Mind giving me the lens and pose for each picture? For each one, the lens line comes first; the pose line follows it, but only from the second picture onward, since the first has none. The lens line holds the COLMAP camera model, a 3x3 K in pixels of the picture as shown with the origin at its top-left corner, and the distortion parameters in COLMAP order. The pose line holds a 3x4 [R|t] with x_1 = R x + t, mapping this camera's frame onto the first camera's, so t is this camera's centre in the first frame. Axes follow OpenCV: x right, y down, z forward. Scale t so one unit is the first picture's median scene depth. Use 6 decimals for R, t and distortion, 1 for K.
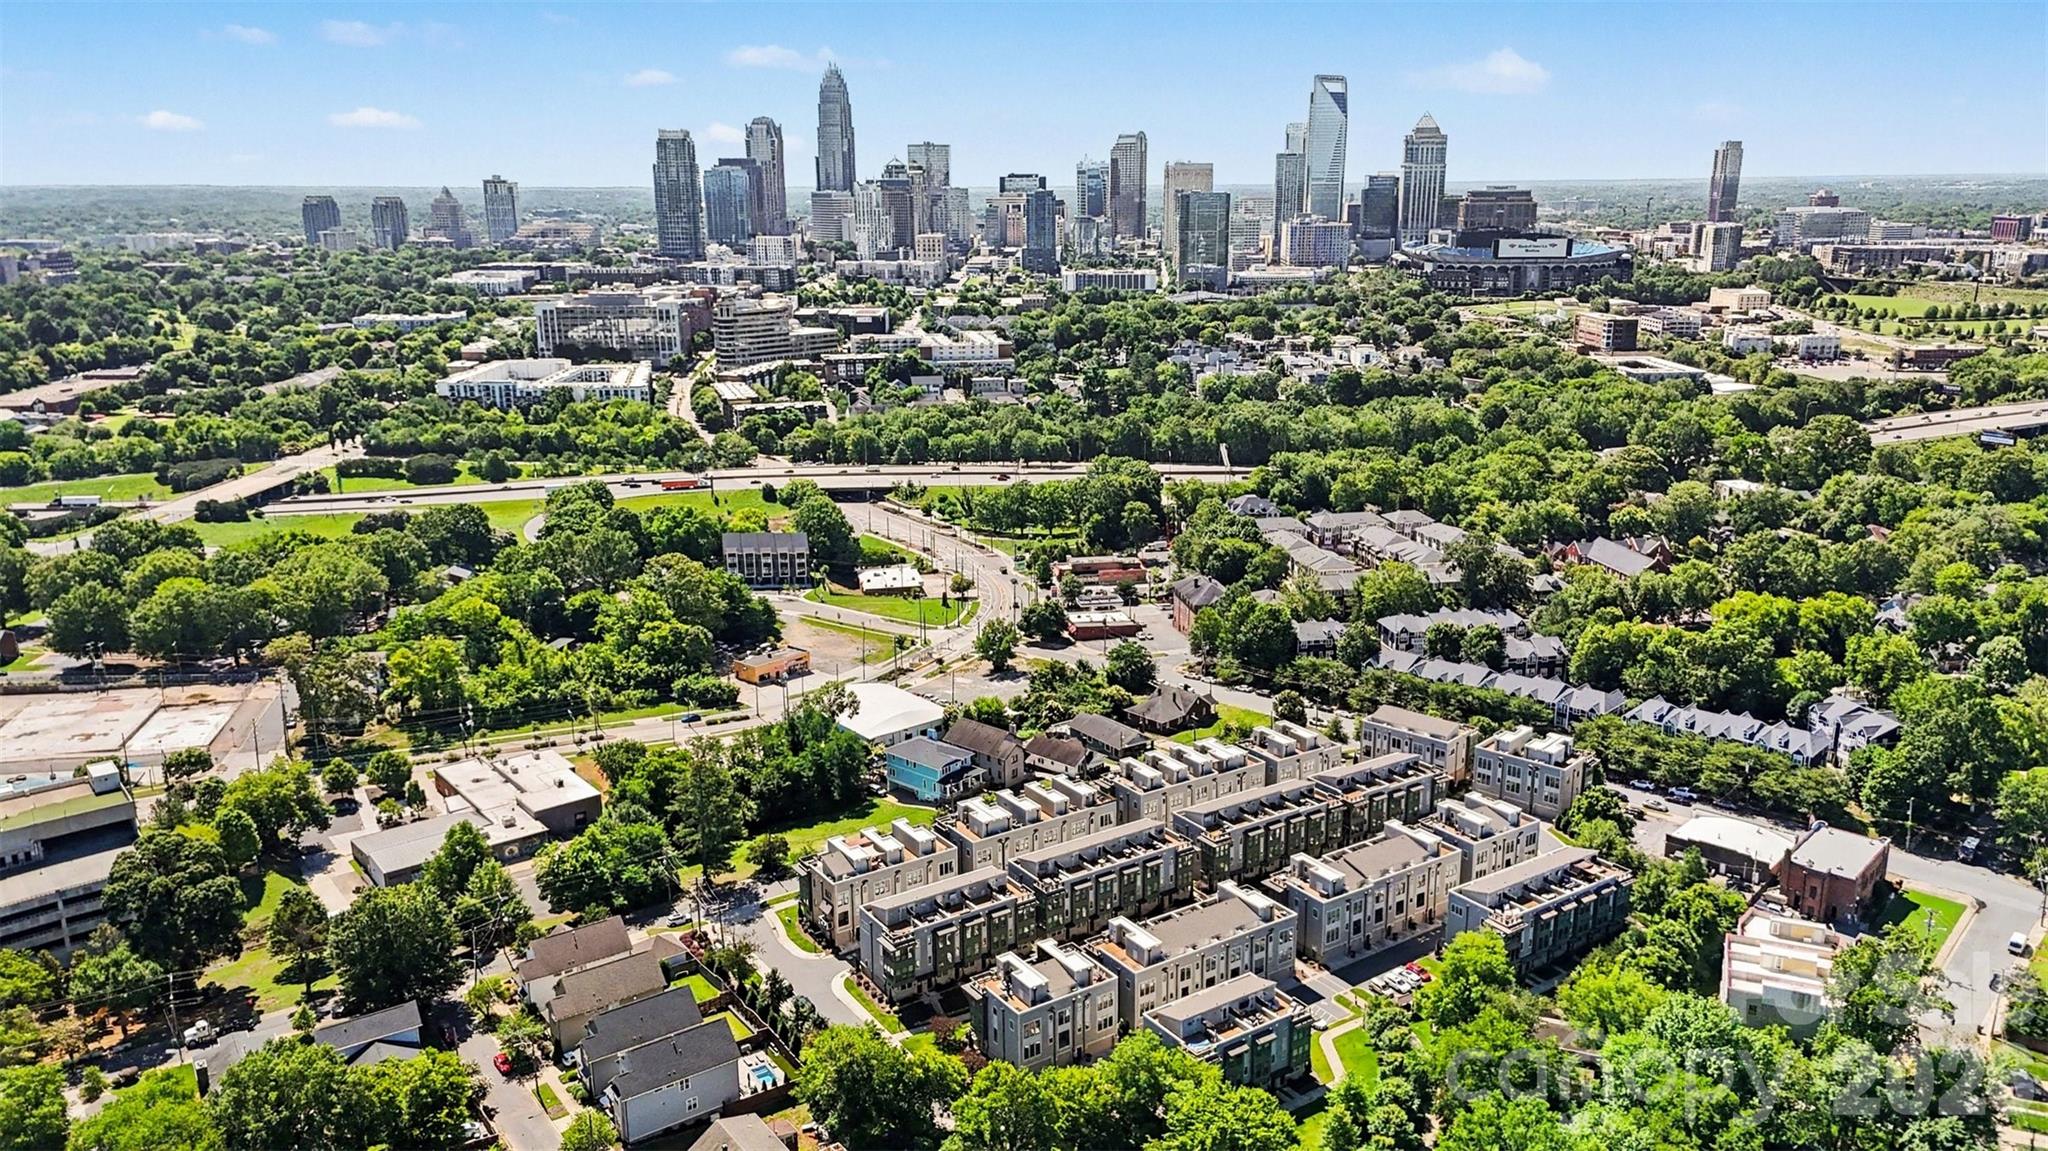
lens RADIAL K [[1524.0, 0, 1032.4], [0, 1524.0, 547.2], [0, 0, 1]] dist [0.092417, -0.104997]
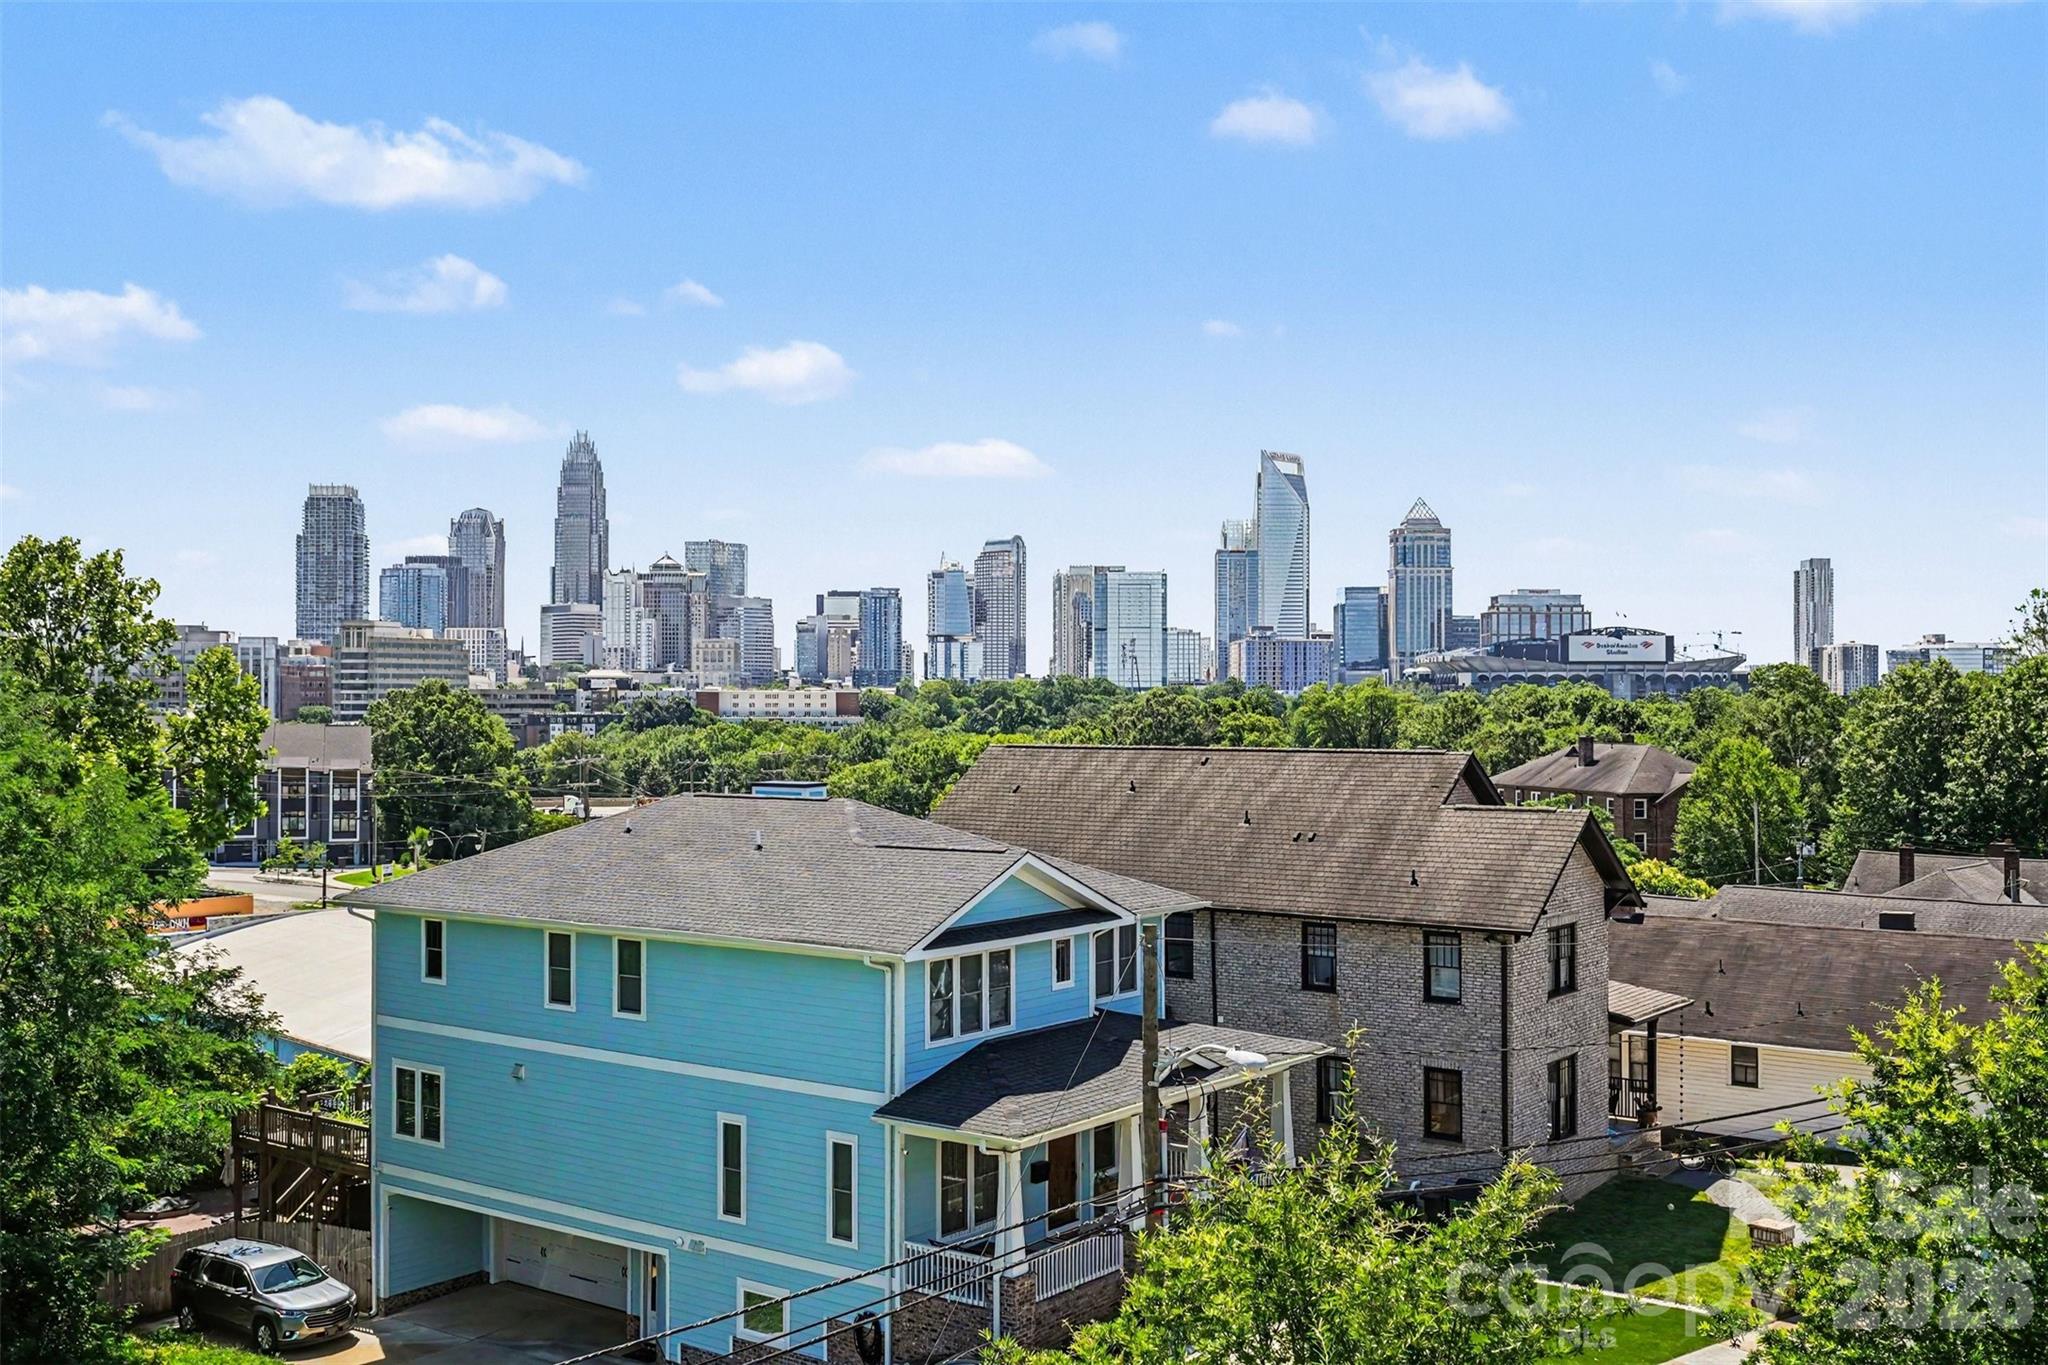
lens RADIAL K [[2021.9, 0, 1013.5], [0, 2021.9, 656.4], [0, 0, 1]] dist [-0.002326, 0.013052]
pose [[0.996461, 0.011271, 0.083296, -0.053130], [0.010341, 0.967003, -0.254557, 0.130277], [-0.083416, 0.254517, 0.963464, 0.724835]]
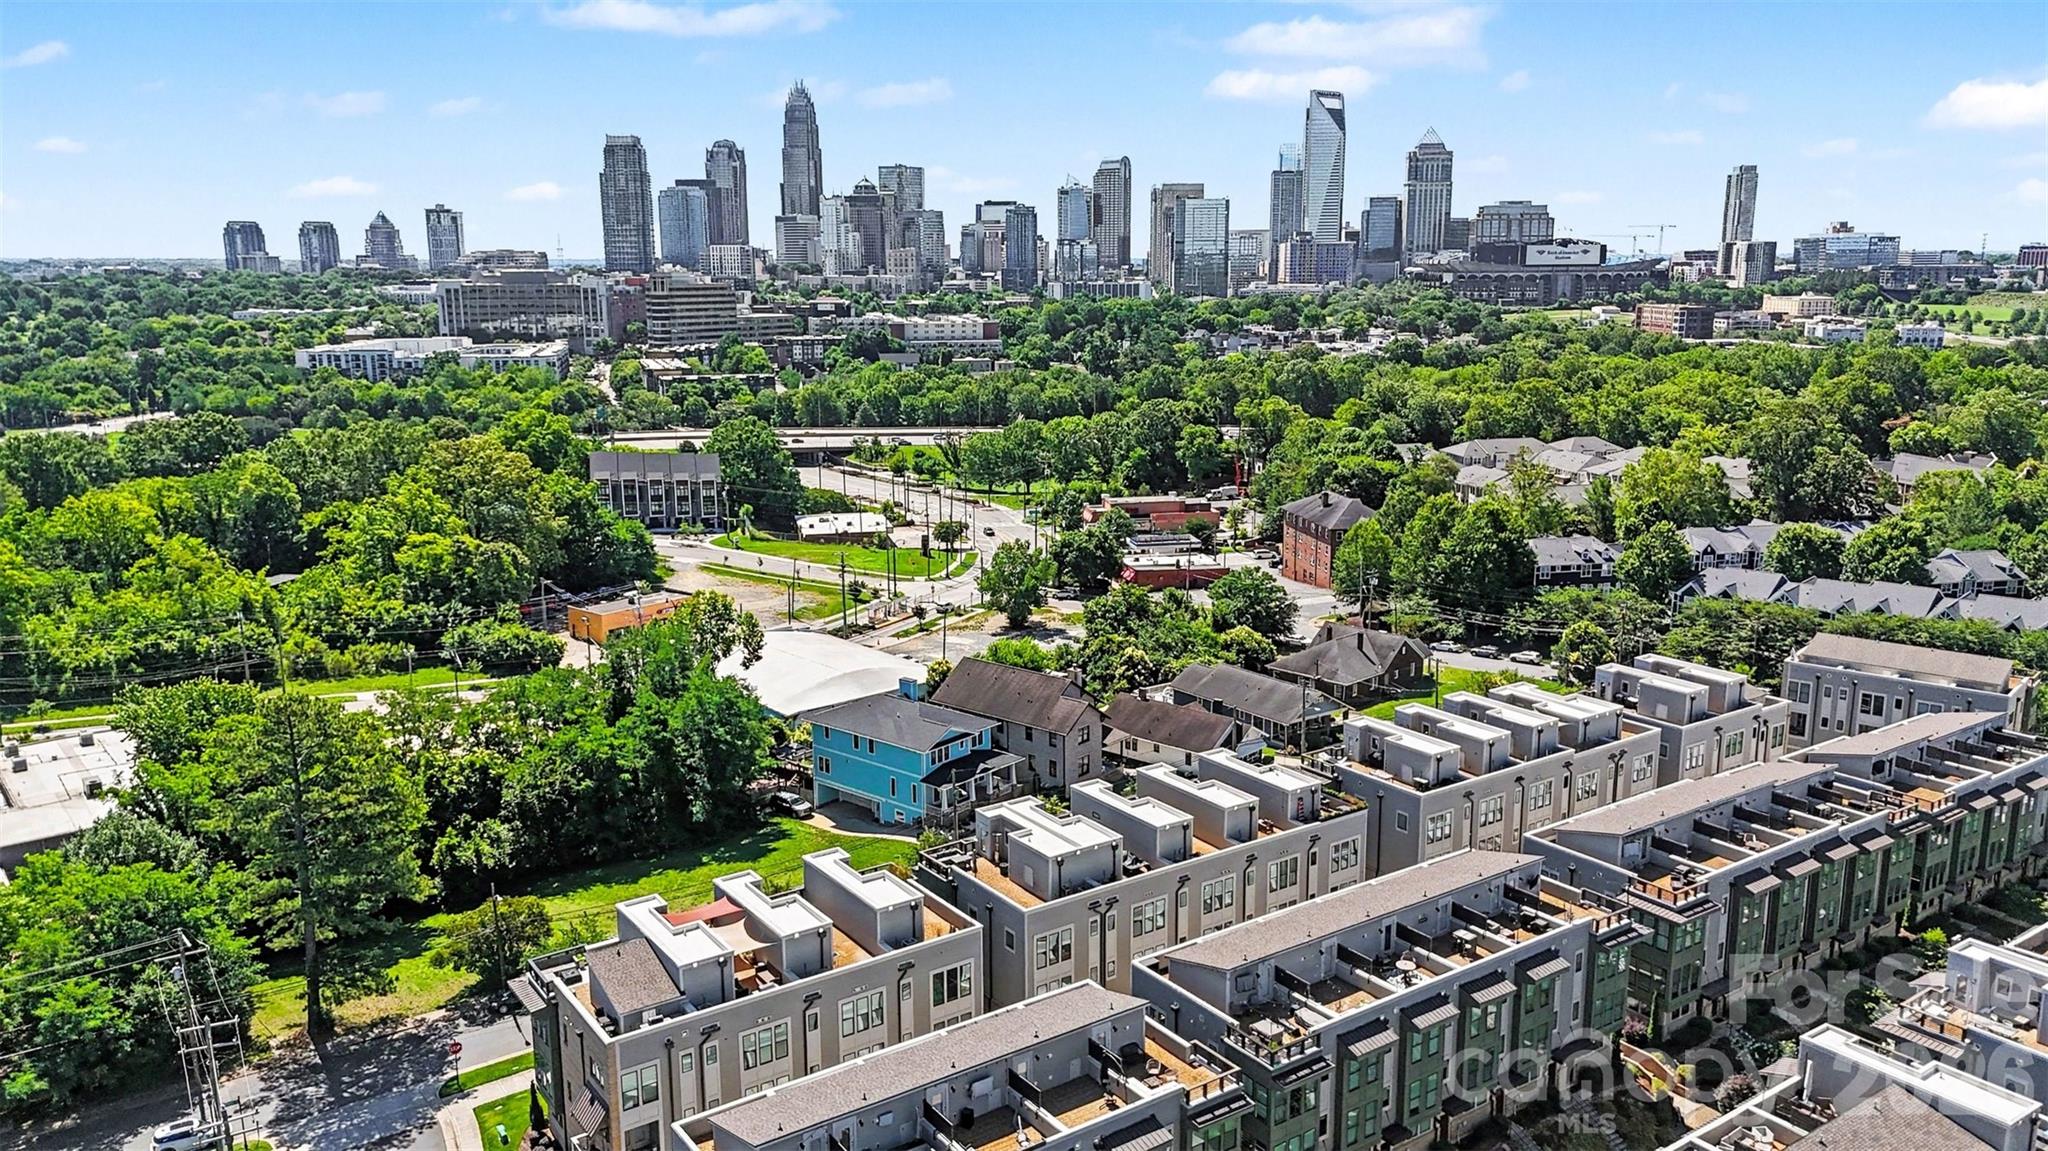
lens RADIAL K [[1524.0, 0, 1032.4], [0, 1524.0, 547.2], [0, 0, 1]] dist [0.092417, -0.104997]
pose [[0.999817, -0.000626, 0.019096, -0.030684], [0.001528, 0.998882, -0.047256, 0.086633], [-0.019045, 0.047277, 0.998700, 0.442379]]
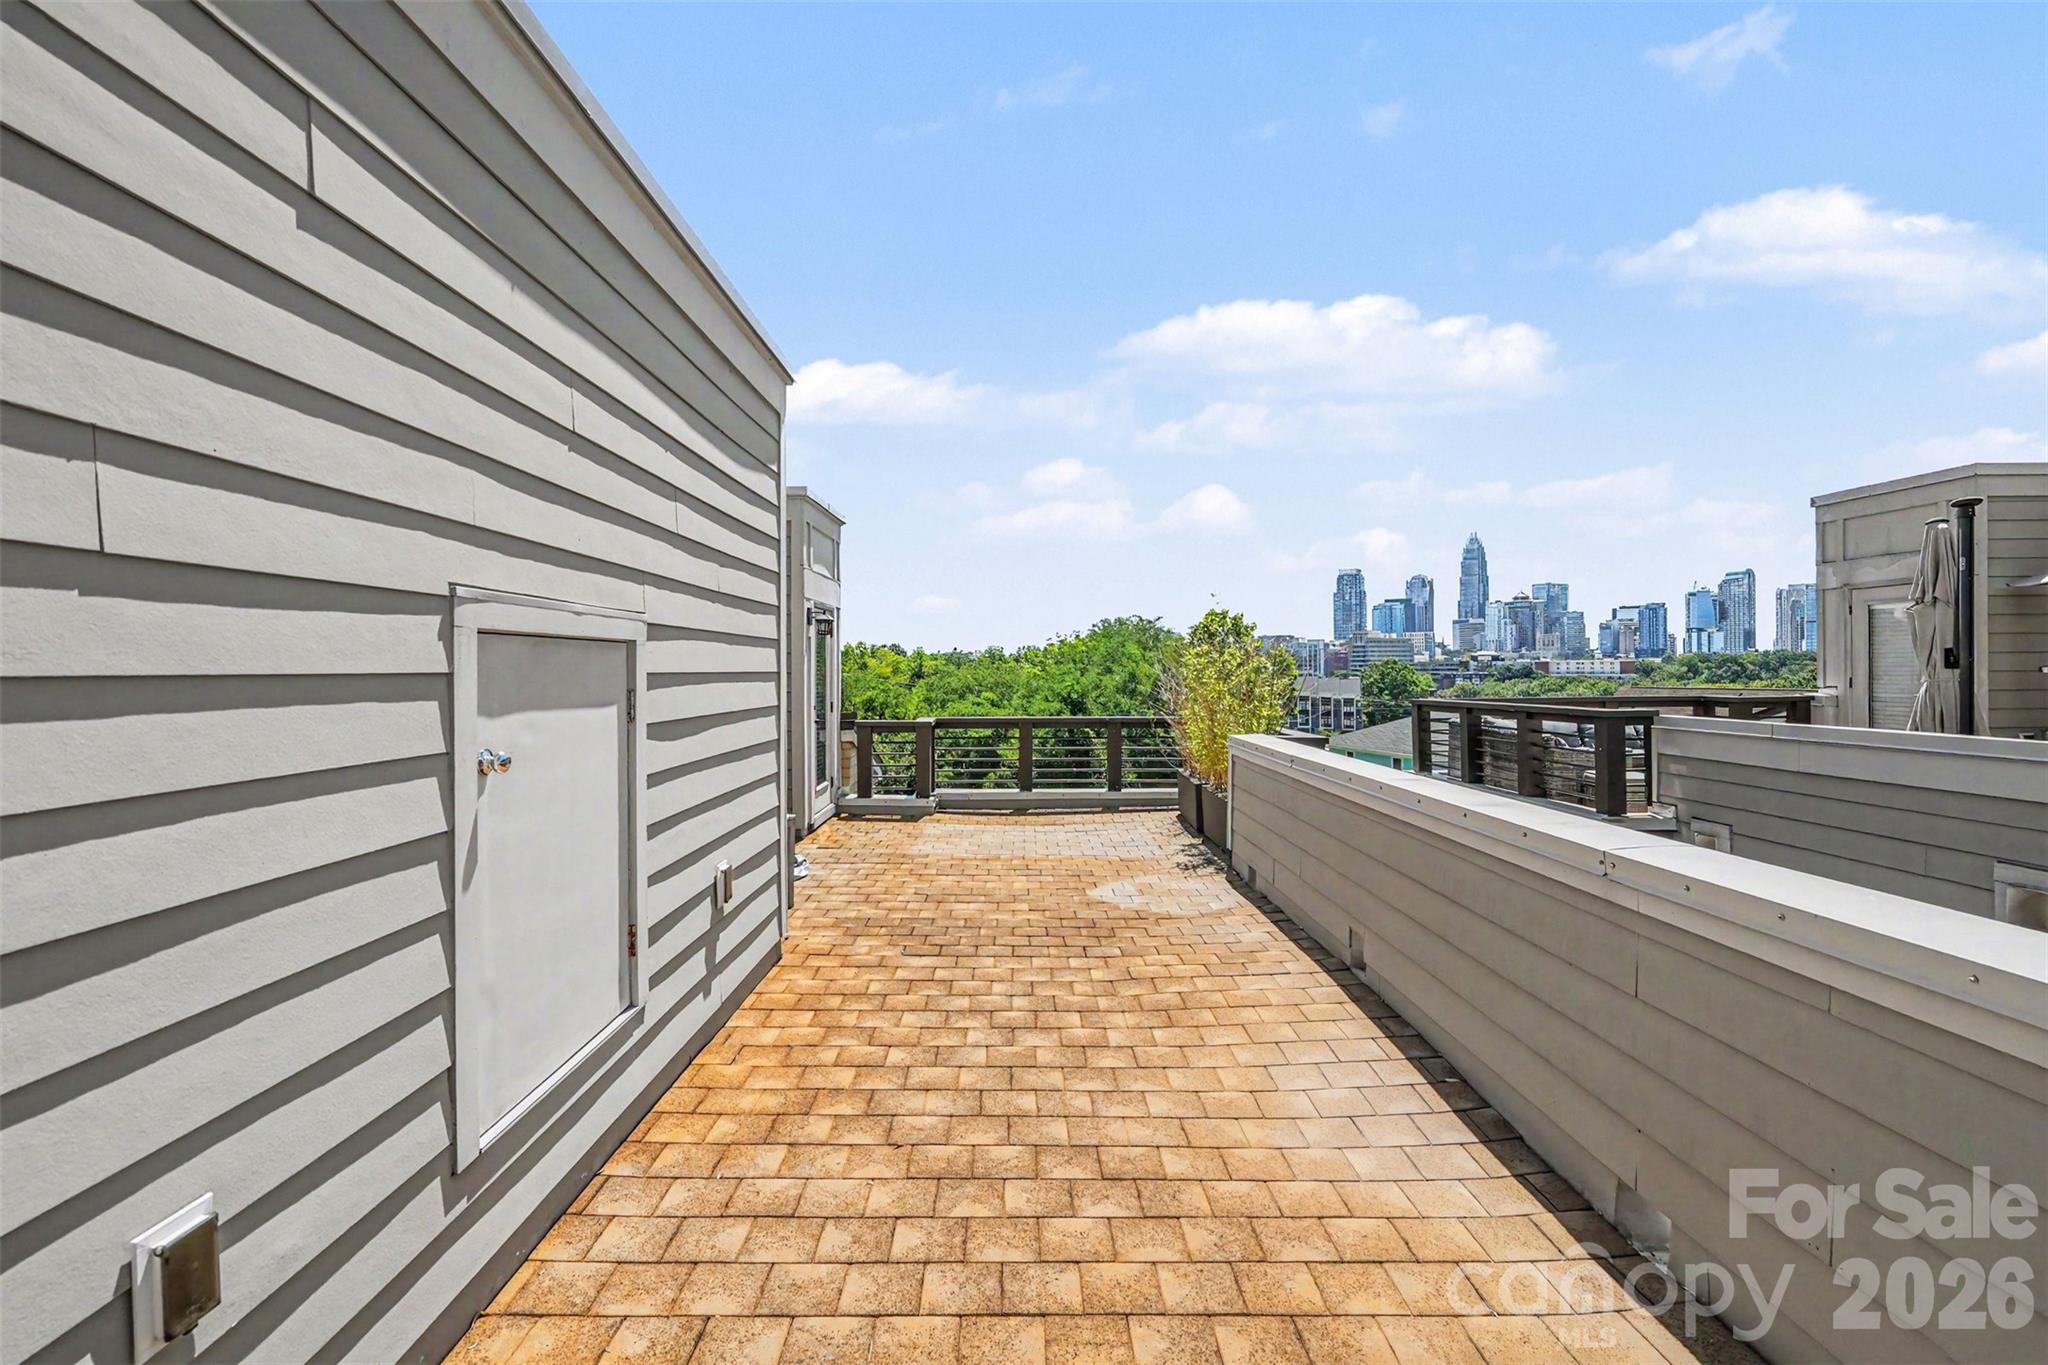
lens RADIAL K [[925.9, 0, 1024.0], [0, 925.9, 682.5], [0, 0, 1]] dist [-0.001480, 0.000265]
pose [[0.835532, 0.009790, -0.549355, -0.041655], [-0.127941, 0.975823, -0.177200, 0.135146], [0.534338, 0.218341, 0.816584, 0.704025]]
